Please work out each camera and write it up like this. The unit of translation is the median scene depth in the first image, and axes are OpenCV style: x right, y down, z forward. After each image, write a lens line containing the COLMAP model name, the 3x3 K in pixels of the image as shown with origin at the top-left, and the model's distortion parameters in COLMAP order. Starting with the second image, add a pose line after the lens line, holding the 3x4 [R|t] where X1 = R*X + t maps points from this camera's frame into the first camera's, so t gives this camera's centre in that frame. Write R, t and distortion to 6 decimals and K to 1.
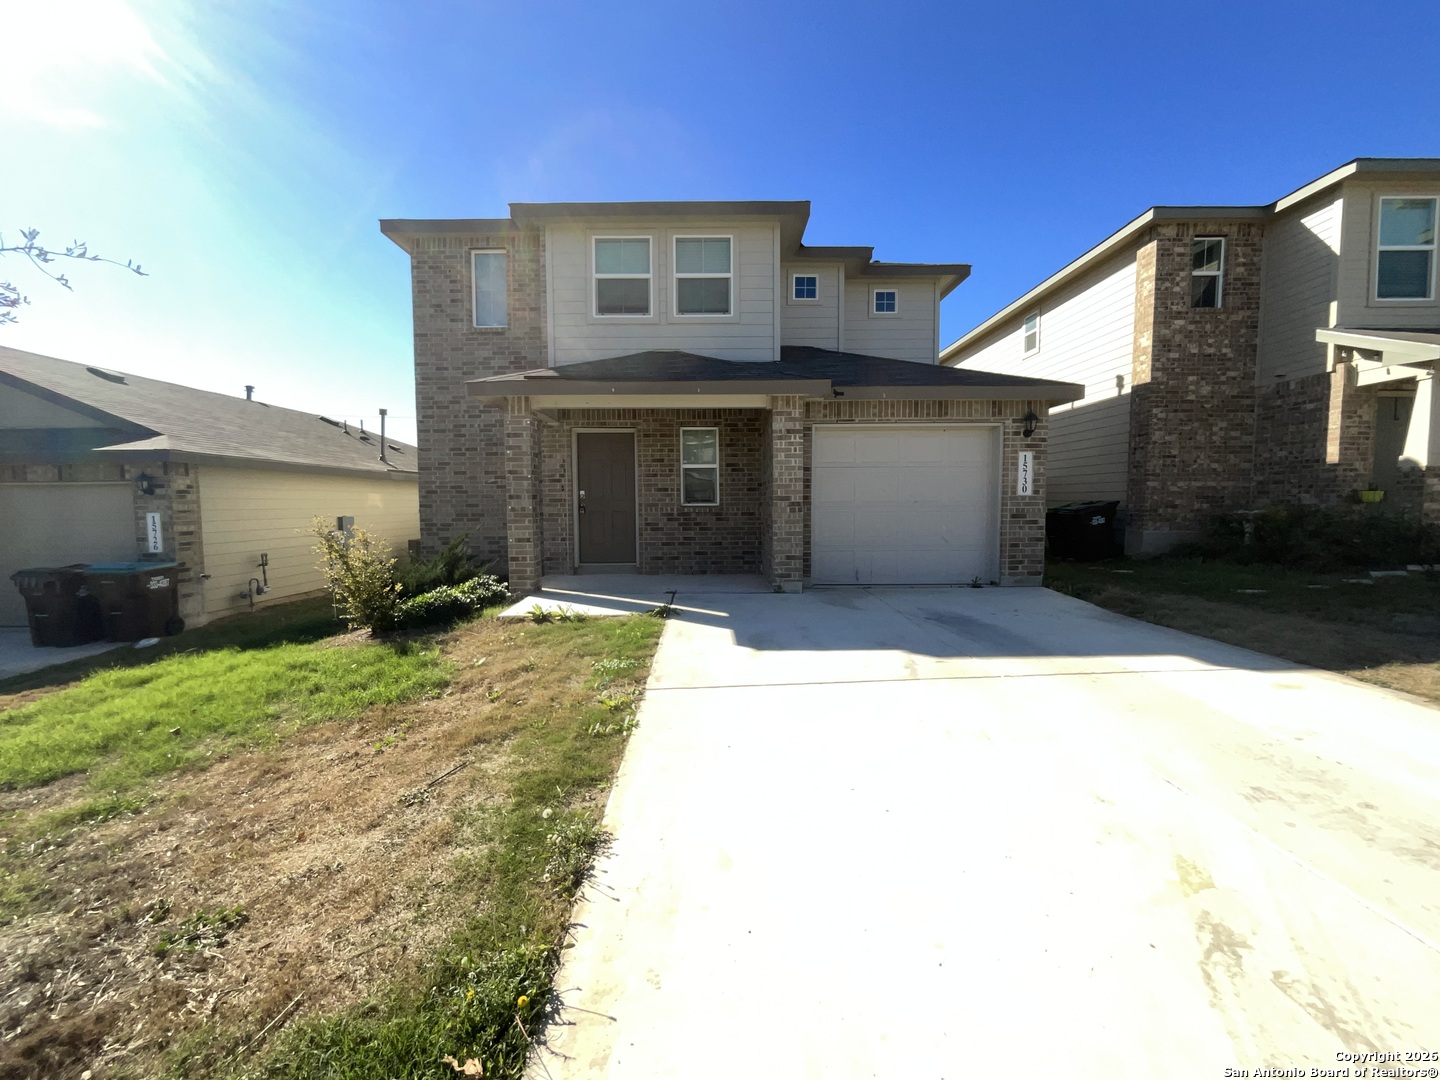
lens RADIAL K [[584.1, 0, 722.7], [0, 584.1, 540.6], [0, 0, 1]] dist [-0.001410, -0.001595]
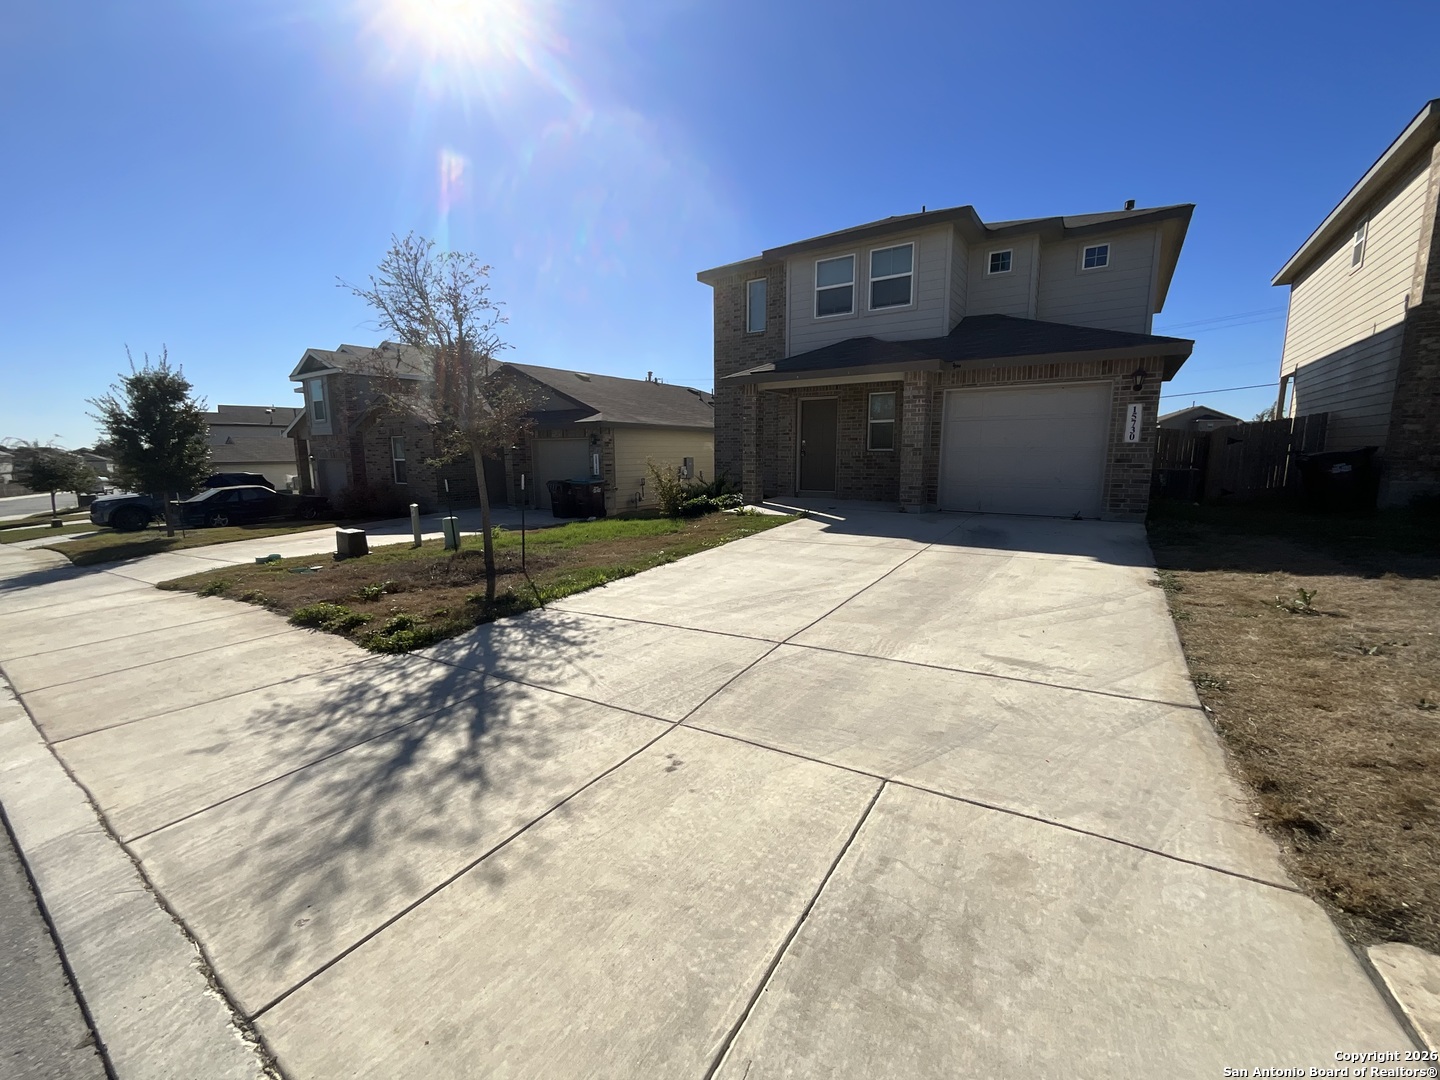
lens RADIAL K [[584.1, 0, 720.1], [0, 584.1, 542.2], [0, 0, 1]] dist [-0.001410, -0.001595]
pose [[0.824928, 0.089364, -0.558129, 0.463665], [-0.035447, 0.993659, 0.106707, 0.021614], [0.564126, -0.068241, 0.822864, -0.375906]]
